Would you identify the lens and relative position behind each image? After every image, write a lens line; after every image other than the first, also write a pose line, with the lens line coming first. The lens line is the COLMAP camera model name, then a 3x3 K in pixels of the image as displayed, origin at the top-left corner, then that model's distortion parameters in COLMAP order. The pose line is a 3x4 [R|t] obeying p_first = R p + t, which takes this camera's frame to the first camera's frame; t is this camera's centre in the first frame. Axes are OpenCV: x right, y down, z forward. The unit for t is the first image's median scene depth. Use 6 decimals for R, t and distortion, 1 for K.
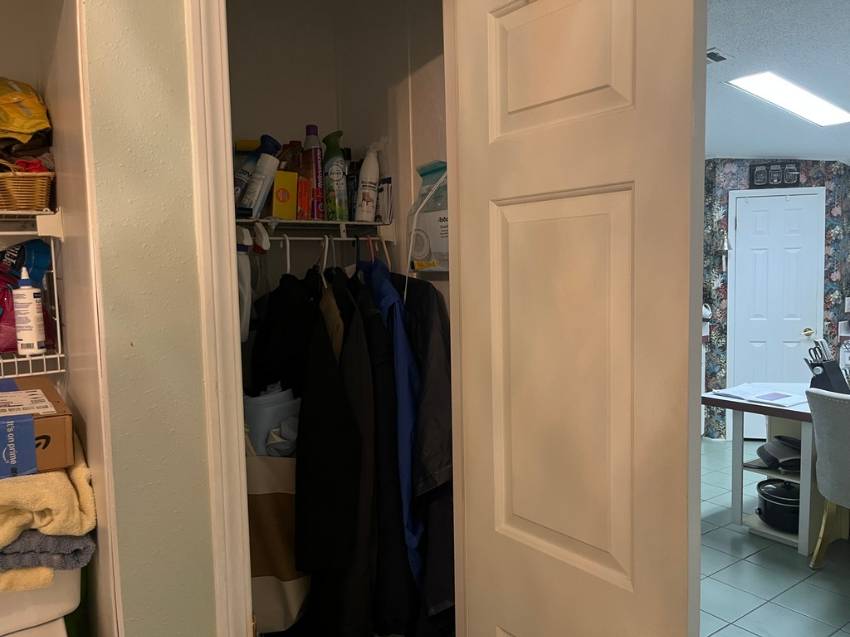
lens RADIAL K [[637.5, 0, 425.0], [0, 637.5, 318.5], [0, 0, 1]] dist [0.076700, -0.114053]
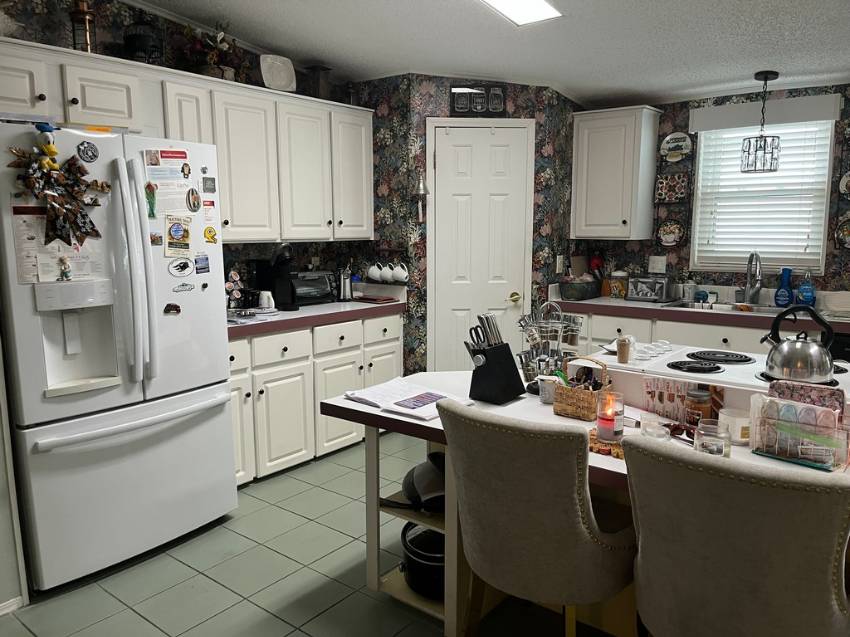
lens RADIAL K [[639.0, 0, 424.7], [0, 639.0, 321.6], [0, 0, 1]] dist [0.075195, -0.104189]
pose [[0.952741, -0.025194, 0.302738, 0.227960], [0.004661, 0.997650, 0.068356, -0.004596], [-0.303749, -0.063715, 0.950619, 0.244781]]
